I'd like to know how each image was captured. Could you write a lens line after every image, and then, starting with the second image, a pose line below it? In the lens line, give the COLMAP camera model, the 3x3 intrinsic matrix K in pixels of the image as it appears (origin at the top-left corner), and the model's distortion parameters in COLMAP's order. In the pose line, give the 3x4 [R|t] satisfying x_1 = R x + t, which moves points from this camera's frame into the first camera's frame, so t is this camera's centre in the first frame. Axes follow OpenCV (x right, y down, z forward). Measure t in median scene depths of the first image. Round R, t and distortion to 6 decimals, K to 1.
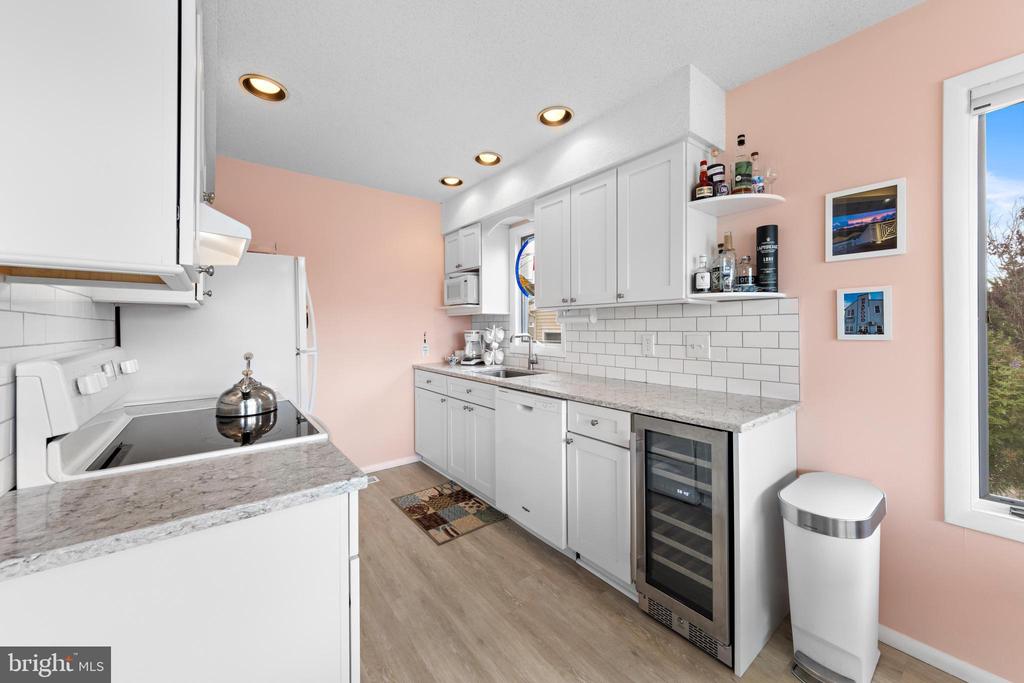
lens RADIAL K [[380.6, 0, 513.0], [0, 380.6, 327.4], [0, 0, 1]] dist [0.009136, -0.001839]
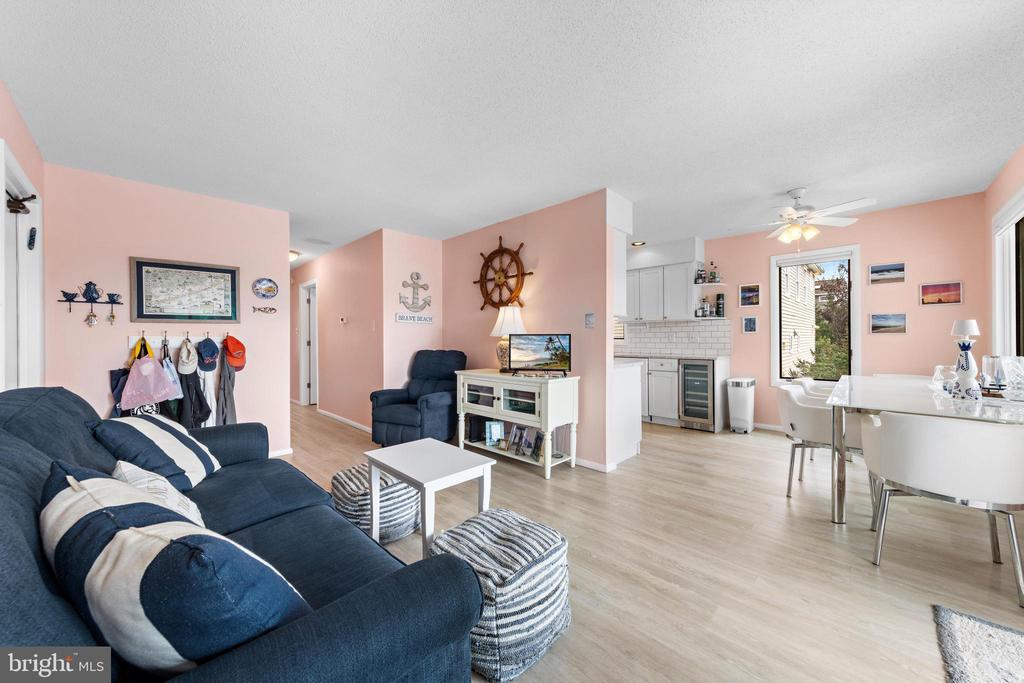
lens RADIAL K [[374.6, 0, 510.7], [0, 374.6, 338.9], [0, 0, 1]] dist [0.004293, 0.001116]
pose [[0.989950, -0.001534, 0.141412, -0.971411], [0.001552, 0.999999, -0.000021, 0.050310], [-0.141412, 0.000241, 0.989951, -1.173858]]
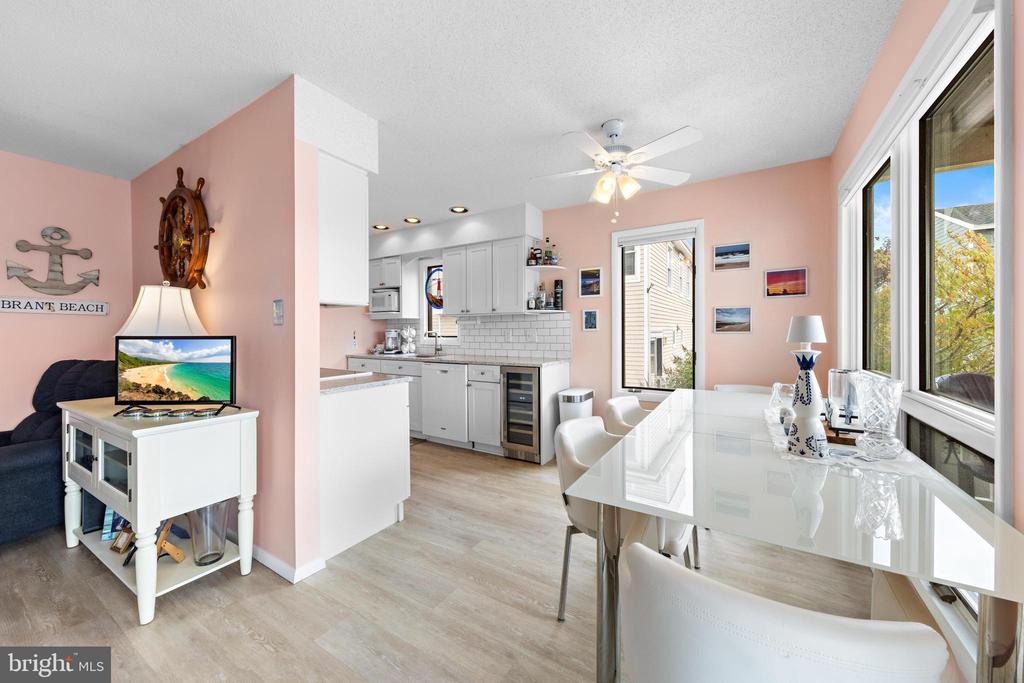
lens RADIAL K [[374.6, 0, 513.3], [0, 374.6, 334.4], [0, 0, 1]] dist [0.004293, 0.001116]
pose [[0.938541, -0.005119, 0.345130, -0.252132], [0.002585, 0.999966, 0.007801, 0.024145], [-0.345159, -0.006429, 0.938522, -0.725752]]
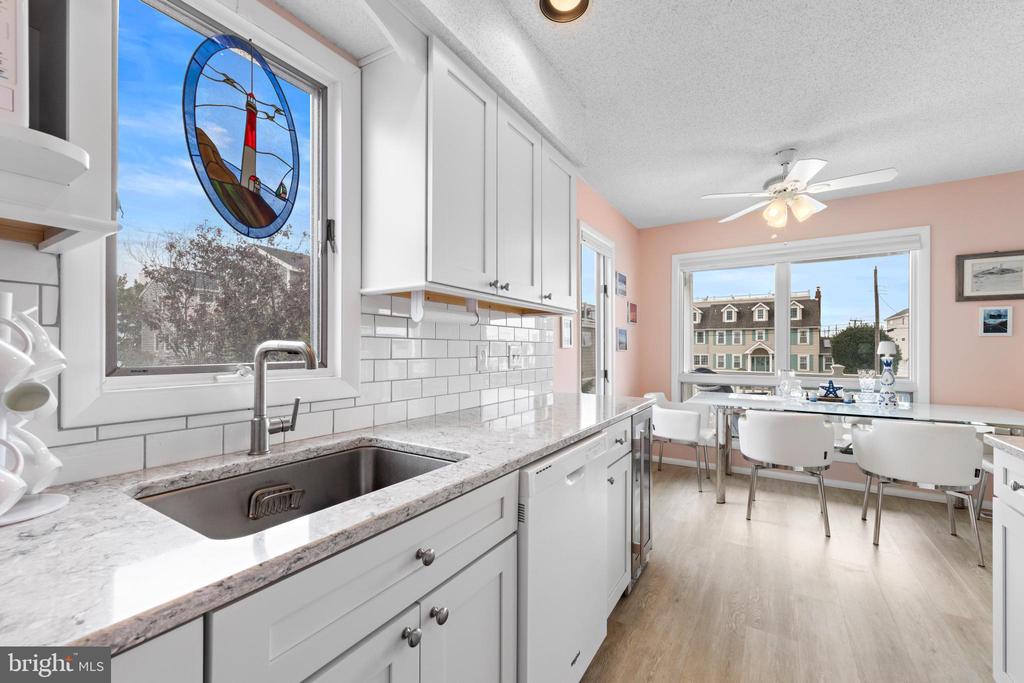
lens RADIAL K [[413.5, 0, 515.9], [0, 413.5, 349.6], [0, 0, 1]] dist [0.004140, 0.000314]
pose [[-0.352352, 0.005694, 0.935850, -0.480052], [0.001310, 0.999984, -0.005591, 0.033257], [-0.935867, -0.000745, -0.352353, 1.250031]]
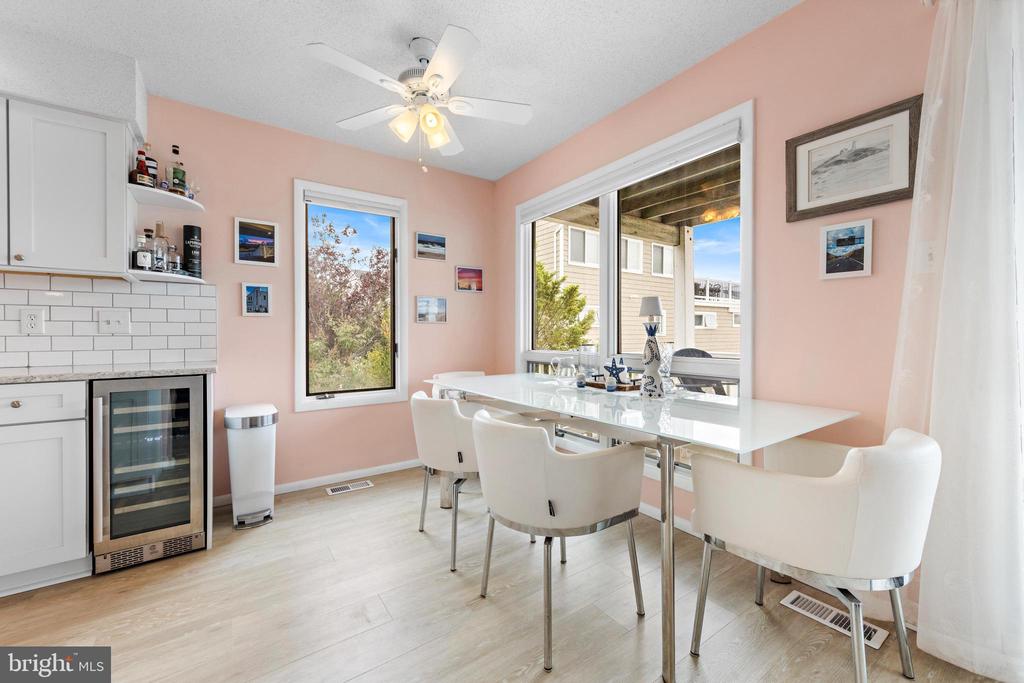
lens RADIAL K [[413.5, 0, 514.4], [0, 413.5, 338.2], [0, 0, 1]] dist [0.004140, 0.000314]
pose [[0.050062, 0.000102, 0.998746, -0.514064], [0.002153, 0.999998, -0.000210, 0.086249], [-0.998744, 0.002160, 0.050062, -0.108889]]
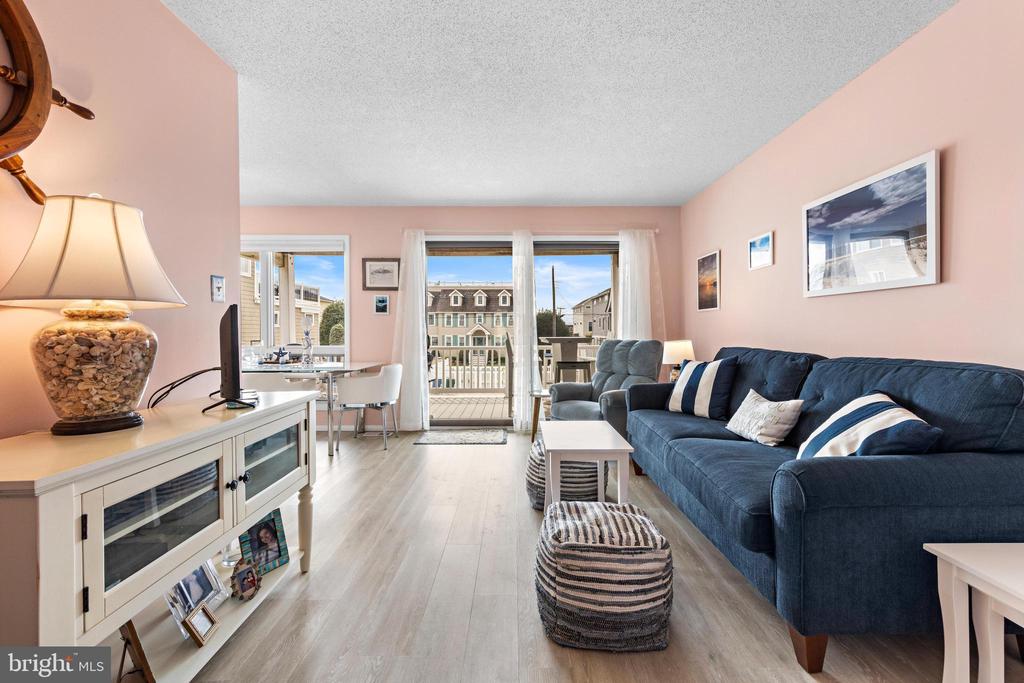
lens RADIAL K [[424.5, 0, 519.9], [0, 424.5, 333.5], [0, 0, 1]] dist [0.005224, 0.000213]
pose [[-0.796470, 0.005426, 0.604654, -1.512280], [0.006431, 0.999979, -0.000503, 0.080220], [-0.604644, 0.003488, -0.796488, 0.566341]]
